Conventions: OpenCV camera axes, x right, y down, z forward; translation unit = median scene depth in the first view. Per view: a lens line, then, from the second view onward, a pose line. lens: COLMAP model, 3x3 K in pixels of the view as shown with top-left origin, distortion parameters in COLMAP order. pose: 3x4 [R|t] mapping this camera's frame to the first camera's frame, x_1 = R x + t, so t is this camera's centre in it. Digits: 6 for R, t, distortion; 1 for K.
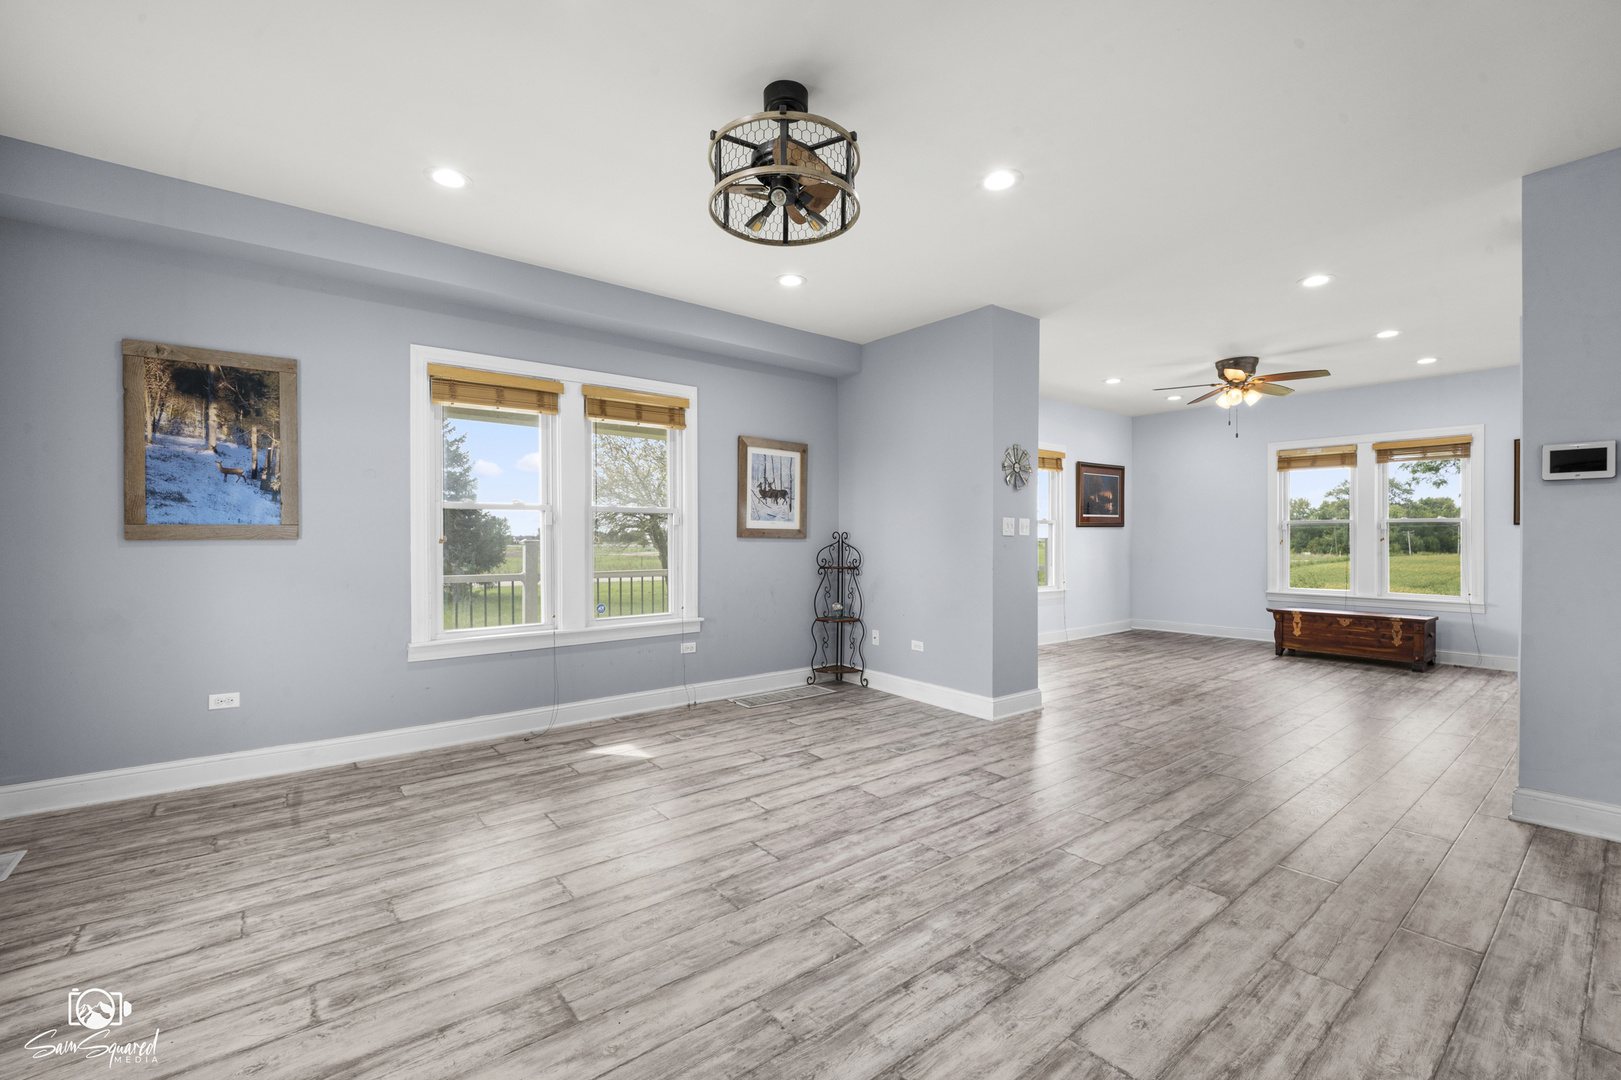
lens RADIAL K [[673.8, 0, 810.5], [0, 673.8, 540.0], [0, 0, 1]] dist [0.008894, -0.014063]
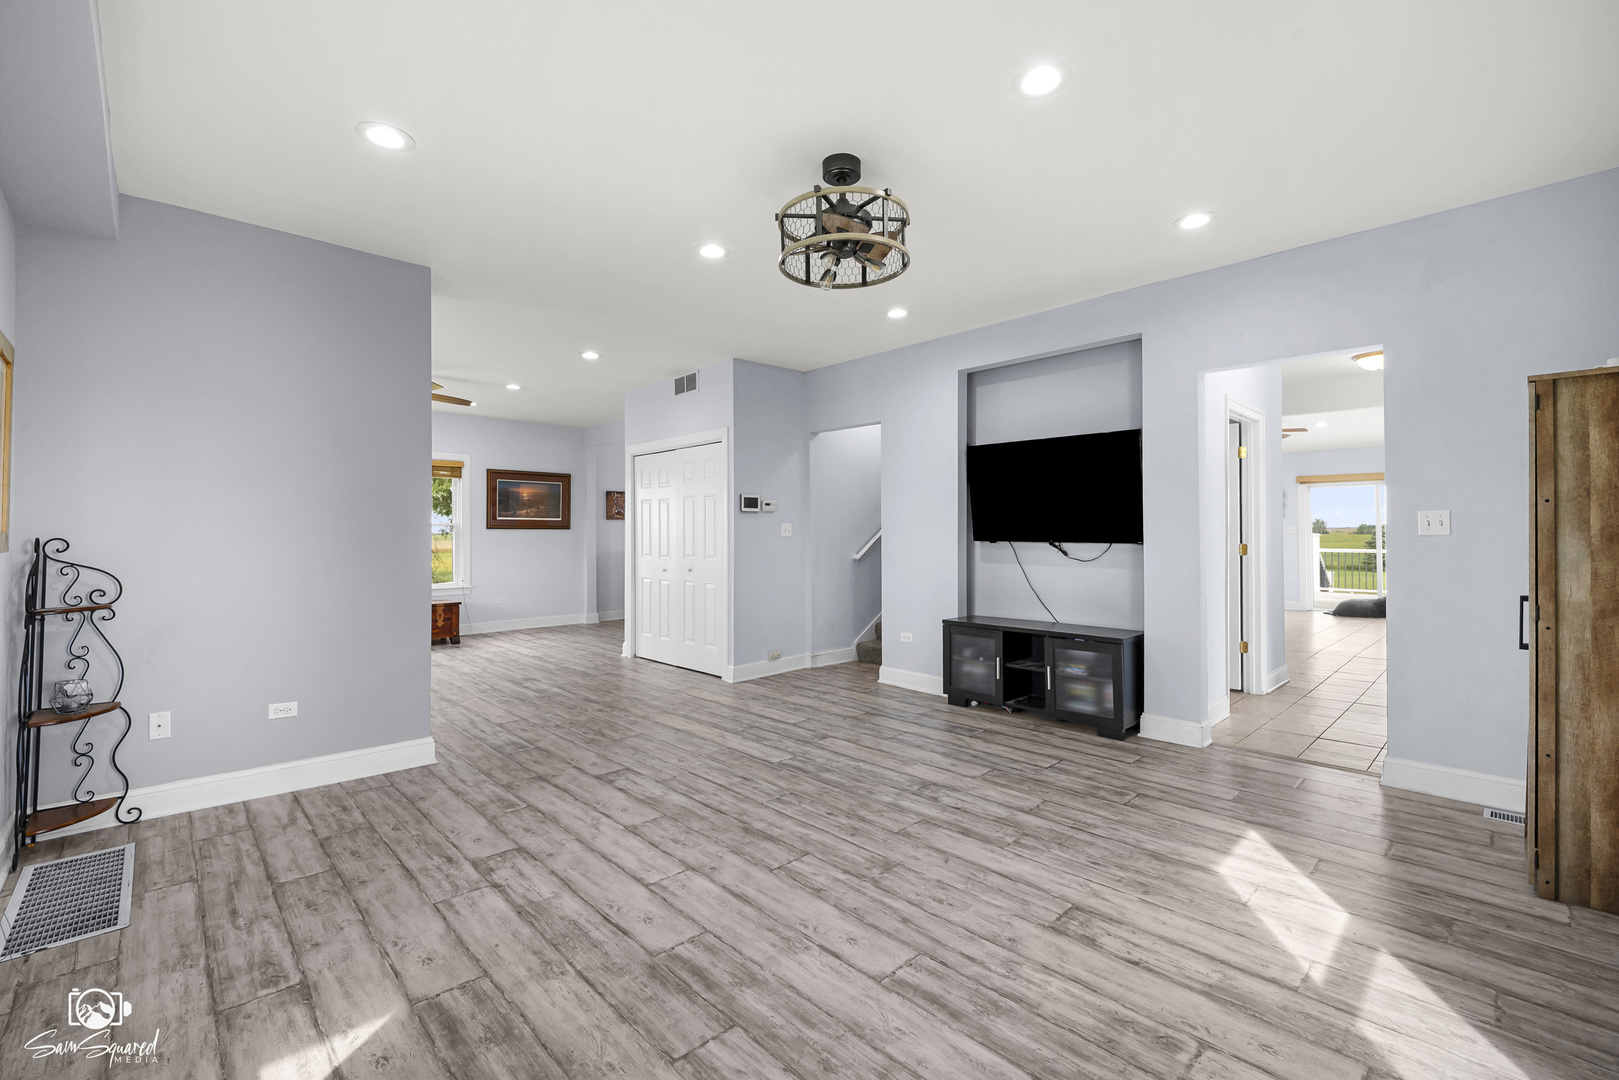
lens RADIAL K [[684.7, 0, 812.6], [0, 684.7, 517.9], [0, 0, 1]] dist [0.028289, -0.025515]
pose [[-0.088151, 0.020534, 0.995895, -1.059681], [0.007814, 0.999771, -0.019922, -0.024964], [-0.996076, 0.006026, -0.088292, 1.025137]]
